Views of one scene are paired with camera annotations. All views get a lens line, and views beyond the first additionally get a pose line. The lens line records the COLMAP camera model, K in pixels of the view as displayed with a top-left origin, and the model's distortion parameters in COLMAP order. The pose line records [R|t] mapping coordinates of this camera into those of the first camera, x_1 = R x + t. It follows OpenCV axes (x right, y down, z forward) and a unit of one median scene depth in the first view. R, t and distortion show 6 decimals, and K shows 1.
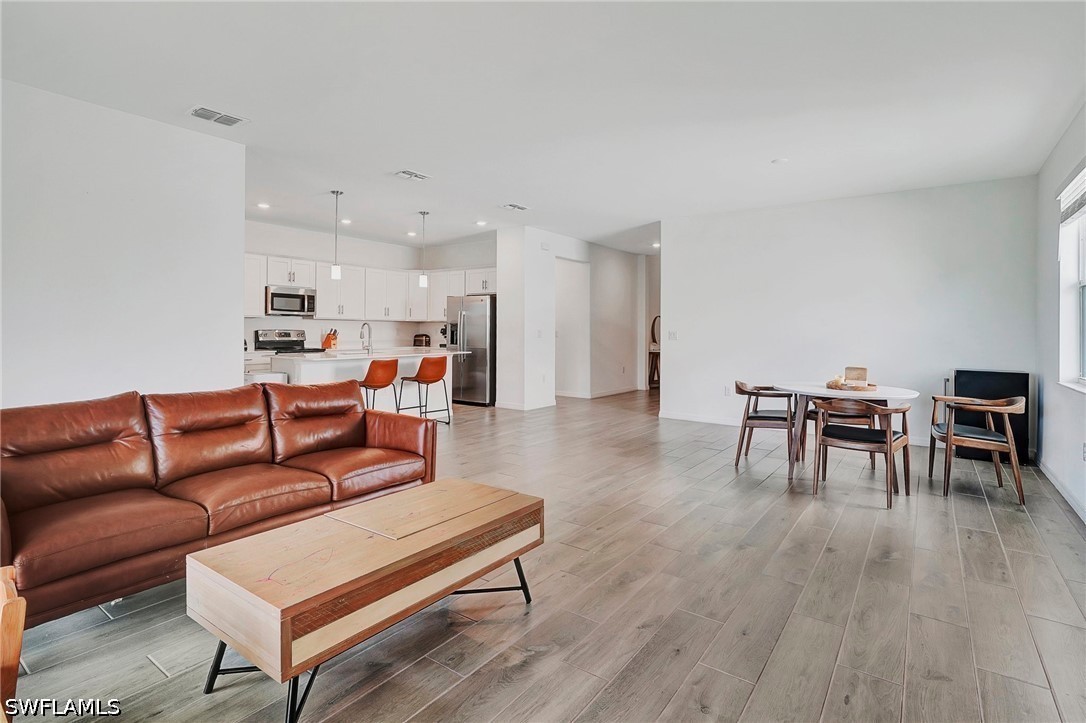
lens RADIAL K [[540.8, 0, 526.7], [0, 540.8, 330.1], [0, 0, 1]] dist [-0.003466, -0.000149]
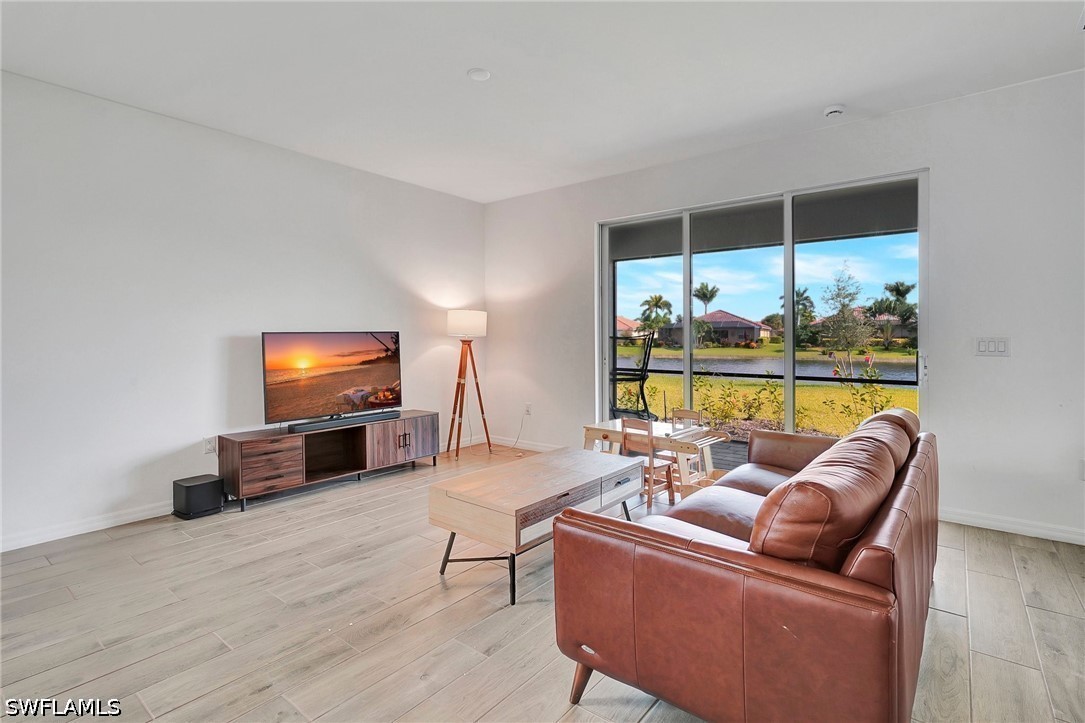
lens RADIAL K [[527.2, 0, 537.3], [0, 527.2, 335.9], [0, 0, 1]] dist [-0.000198, 0.000616]
pose [[-0.999438, -0.002768, 0.033405, -0.069554], [-0.002698, 0.999994, 0.002156, -0.003274], [-0.033411, 0.002065, -0.999440, 0.622960]]
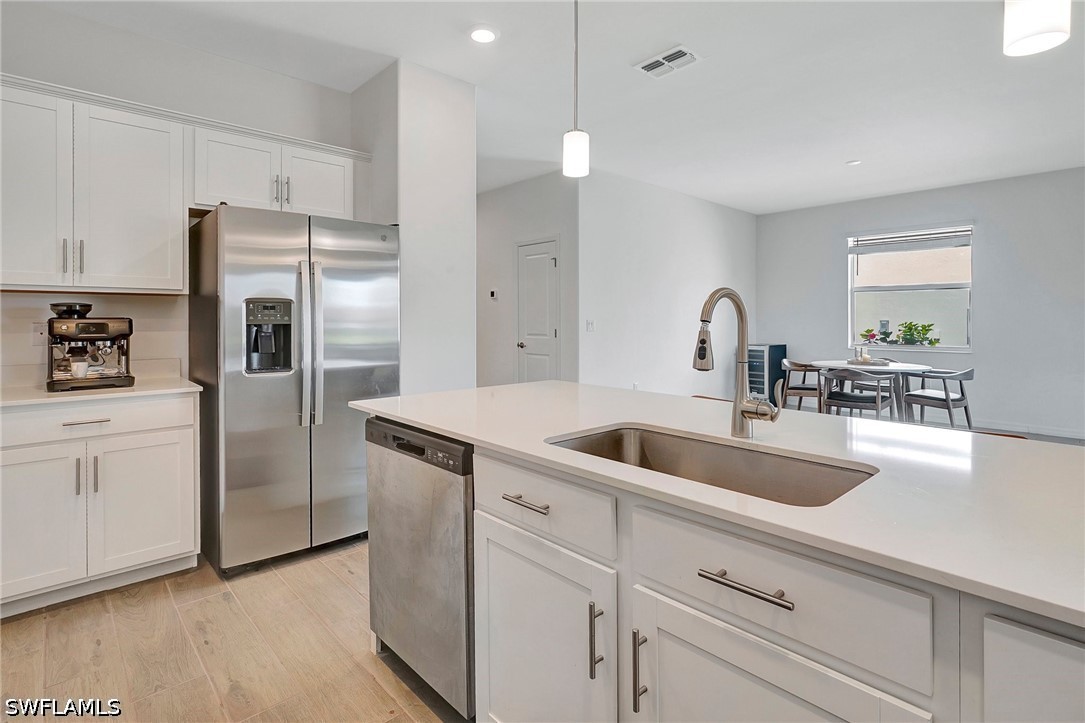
lens RADIAL K [[535.5, 0, 543.1], [0, 535.5, 320.8], [0, 0, 1]] dist [0.002064, 0.000852]
pose [[0.179942, -0.010798, 0.983618, -0.424304], [0.004389, 0.999939, 0.010174, -0.003862], [-0.983667, 0.002487, 0.179978, 0.857989]]
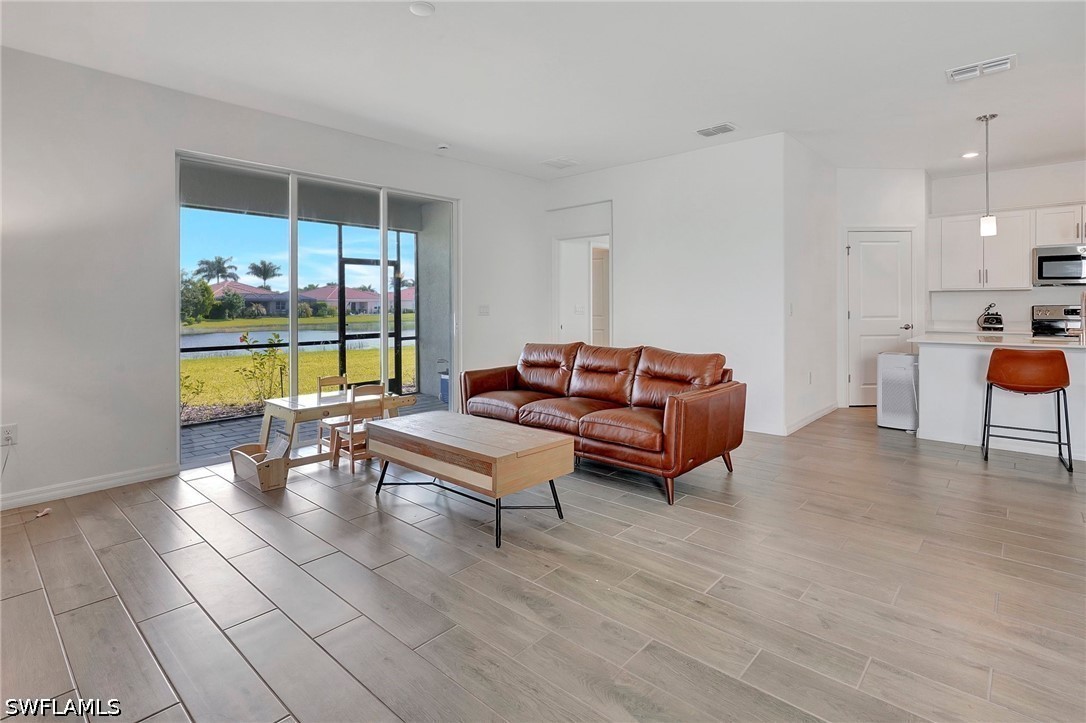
lens RADIAL K [[534.2, 0, 540.6], [0, 534.2, 307.8], [0, 0, 1]] dist [-0.002010, -0.000329]
pose [[-0.089696, -0.000167, -0.995969, 0.322344], [0.001678, 0.999999, -0.000319, 0.002325], [0.995968, -0.001700, -0.089696, 0.347986]]
